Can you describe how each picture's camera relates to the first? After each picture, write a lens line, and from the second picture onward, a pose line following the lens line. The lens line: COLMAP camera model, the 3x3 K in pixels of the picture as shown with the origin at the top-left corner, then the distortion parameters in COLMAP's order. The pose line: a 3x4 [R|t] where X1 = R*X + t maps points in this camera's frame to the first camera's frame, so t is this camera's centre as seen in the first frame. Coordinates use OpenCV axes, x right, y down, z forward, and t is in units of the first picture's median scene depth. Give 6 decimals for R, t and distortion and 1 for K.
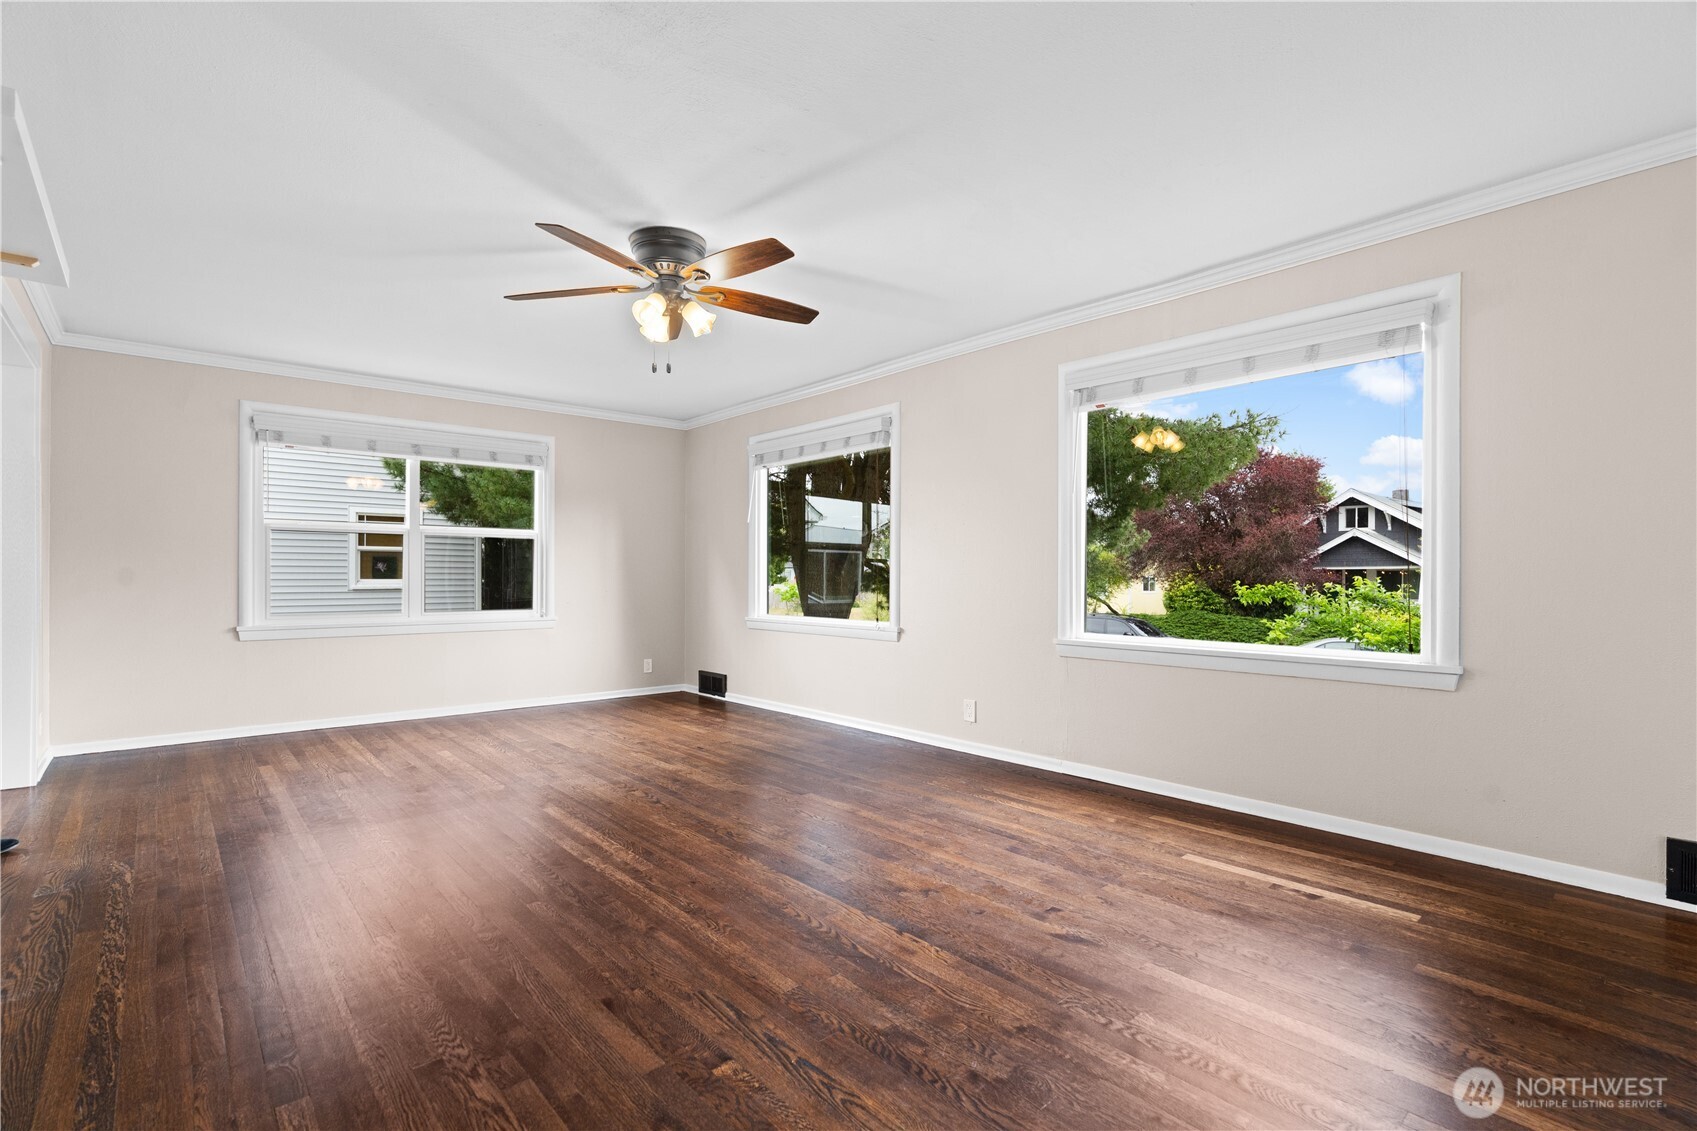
lens RADIAL K [[786.2, 0, 845.9], [0, 786.2, 571.6], [0, 0, 1]] dist [0.001058, 0.000122]
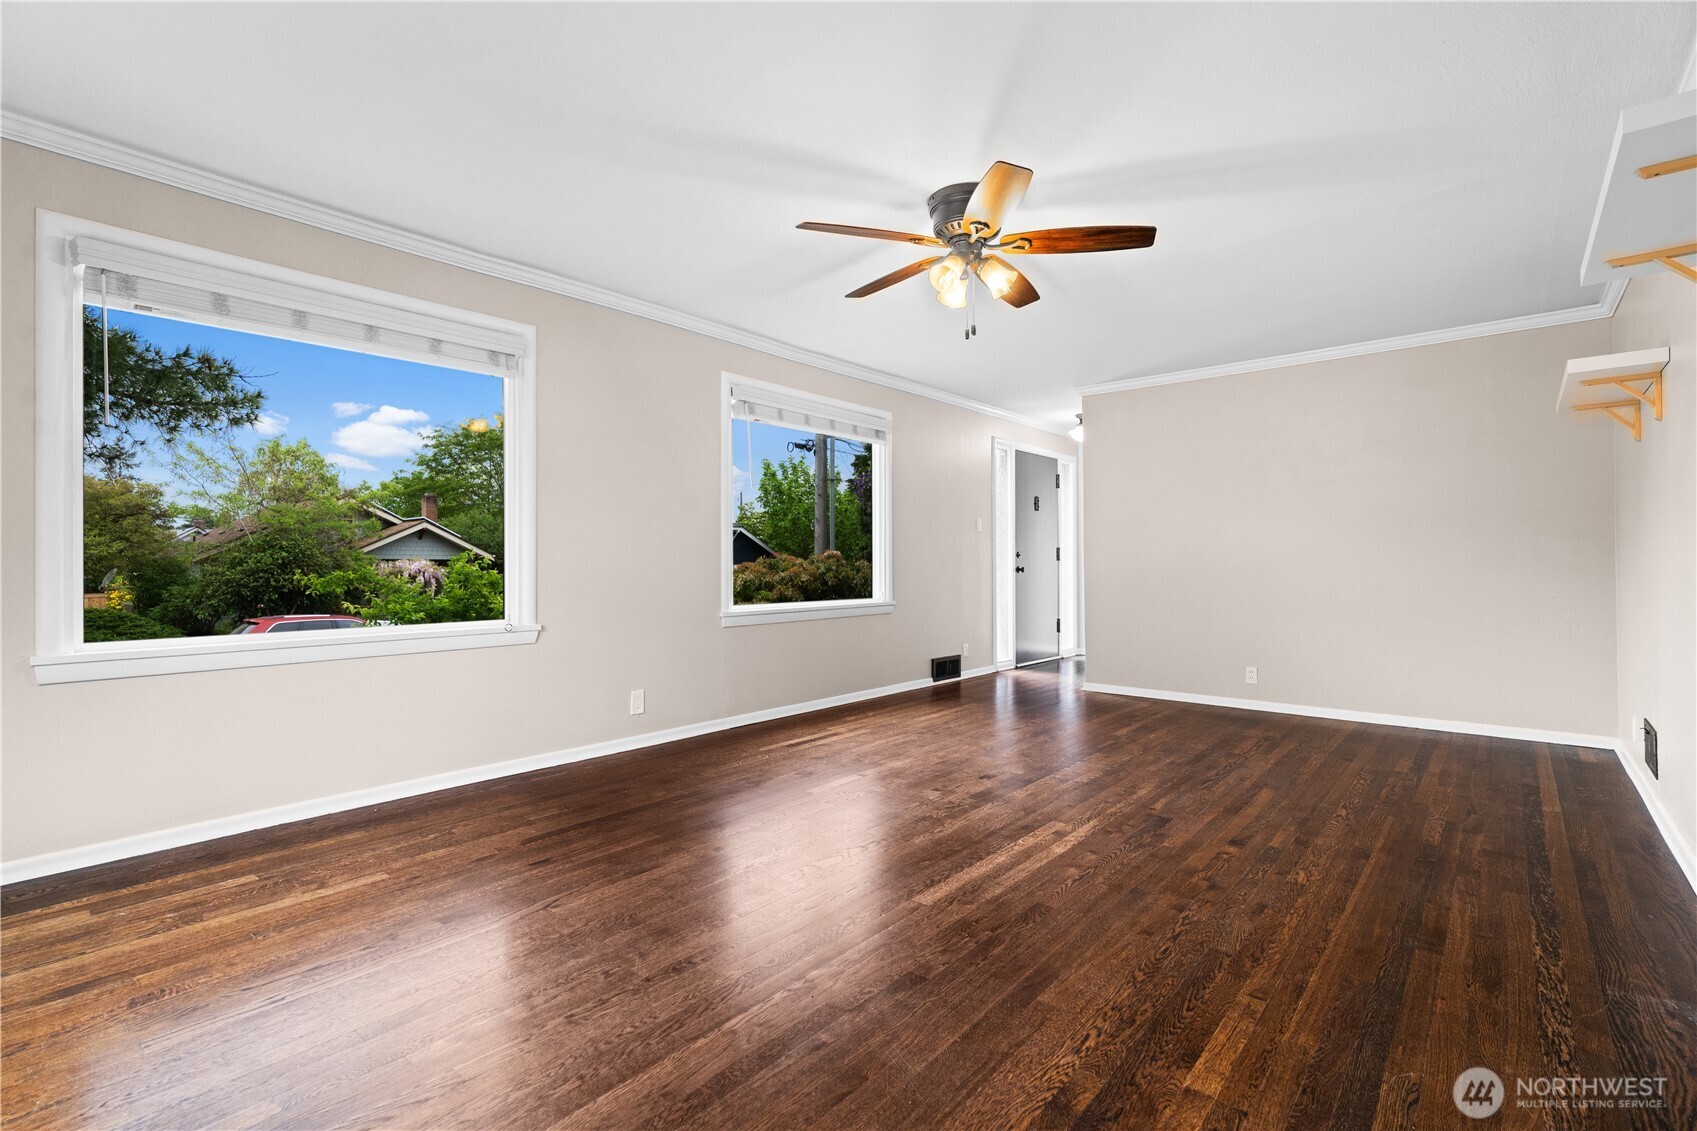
lens RADIAL K [[786.2, 0, 846.0], [0, 786.2, 563.1], [0, 0, 1]] dist [0.001058, 0.000122]
pose [[-0.141968, -0.010709, 0.989813, -1.171810], [-0.012151, 0.999885, 0.009075, 0.001648], [-0.989797, -0.010739, -0.142082, 1.308058]]
